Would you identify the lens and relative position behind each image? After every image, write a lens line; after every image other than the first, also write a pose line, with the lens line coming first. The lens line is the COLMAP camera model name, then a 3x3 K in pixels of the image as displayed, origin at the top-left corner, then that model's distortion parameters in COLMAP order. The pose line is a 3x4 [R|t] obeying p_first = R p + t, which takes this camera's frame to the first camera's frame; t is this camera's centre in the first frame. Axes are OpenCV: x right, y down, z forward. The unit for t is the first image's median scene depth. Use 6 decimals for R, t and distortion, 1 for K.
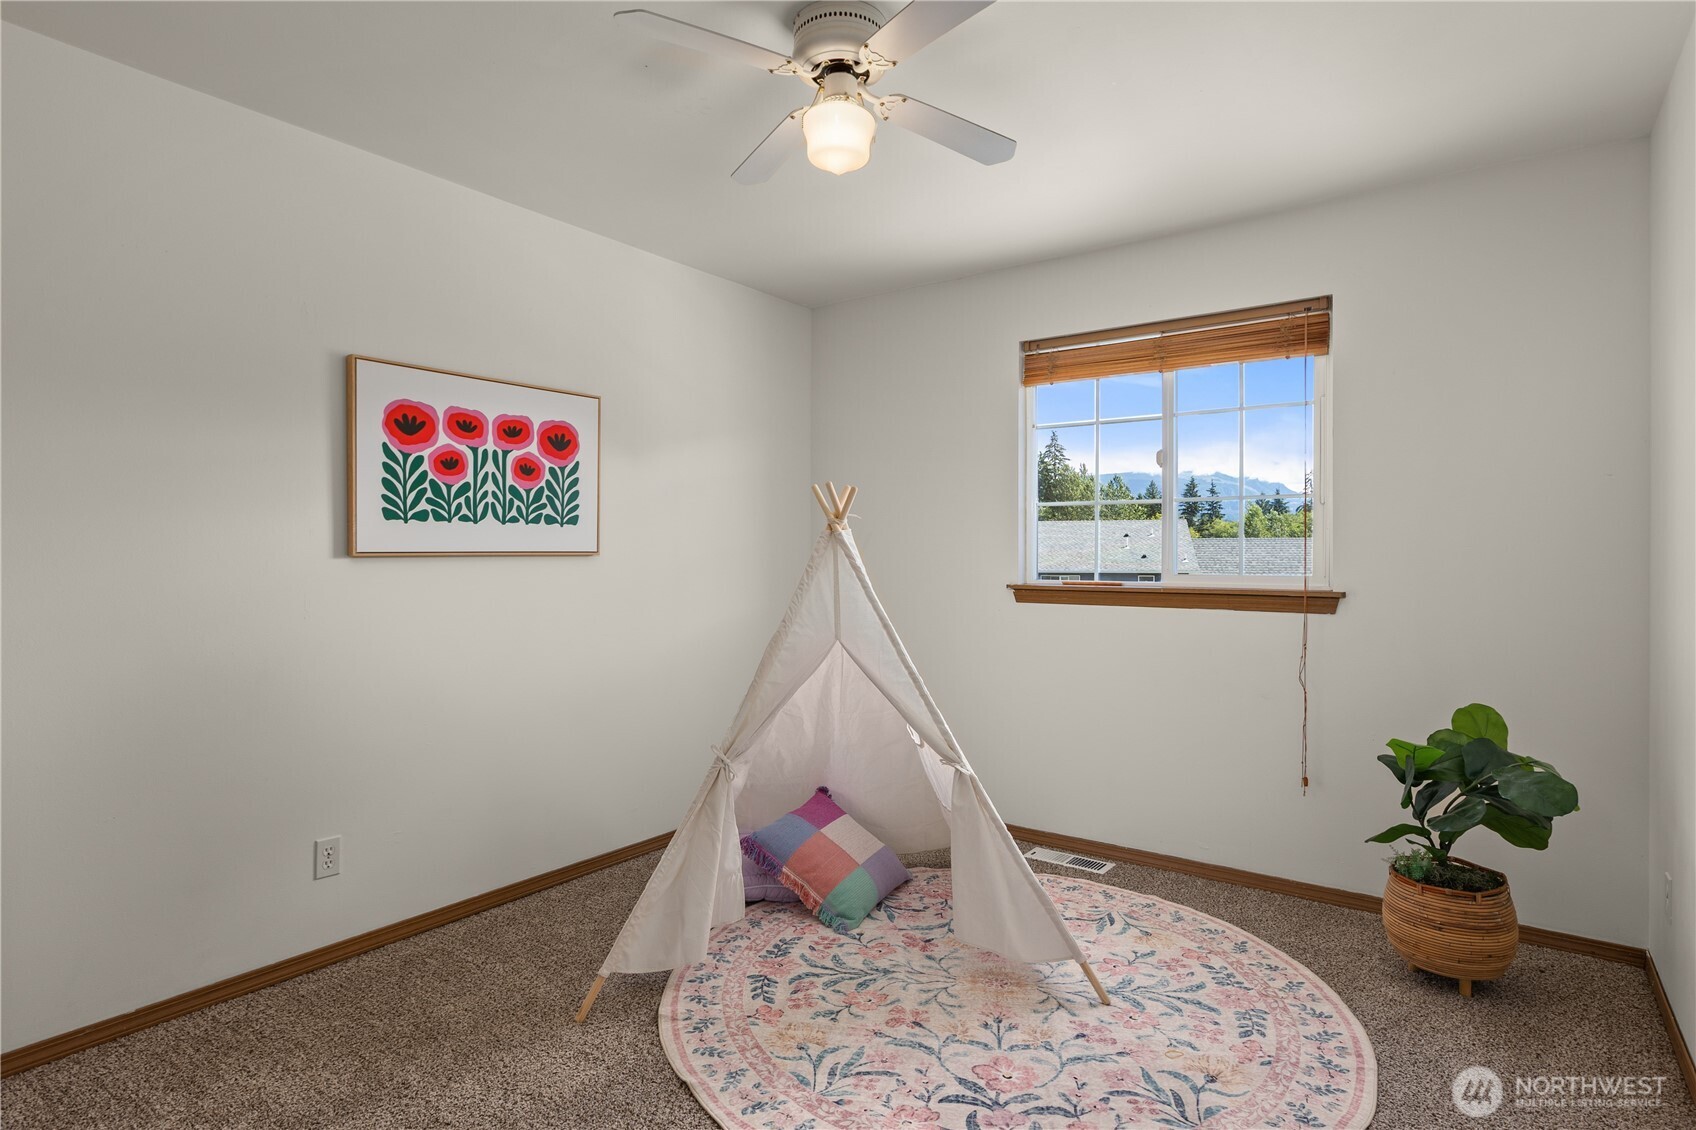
lens RADIAL K [[883.6, 0, 855.1], [0, 883.6, 553.7], [0, 0, 1]] dist [-0.017293, -0.000321]
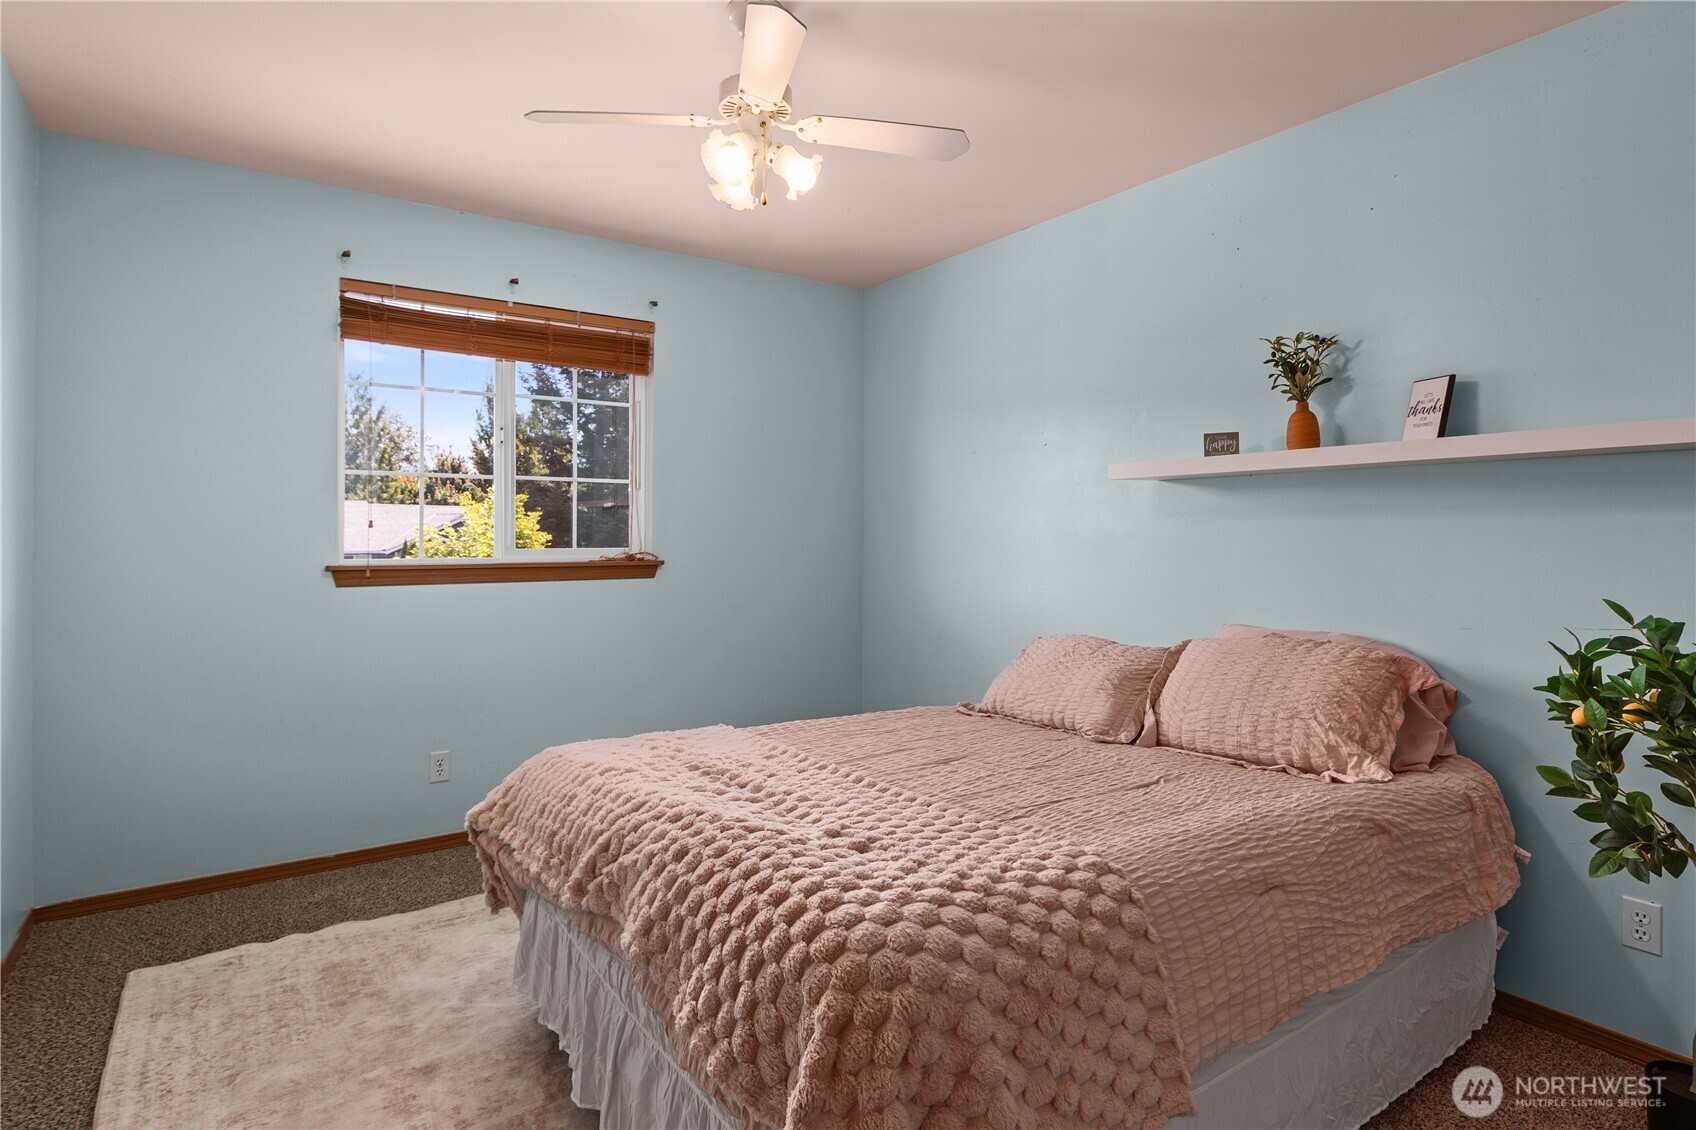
lens RADIAL K [[883.6, 0, 855.1], [0, 883.6, 553.7], [0, 0, 1]] dist [-0.017293, -0.000321]
pose [[0.326226, -0.025171, 0.944957, -0.462953], [-0.001164, 0.999634, 0.027030, -0.001806], [-0.945291, -0.009917, 0.326077, 0.242645]]
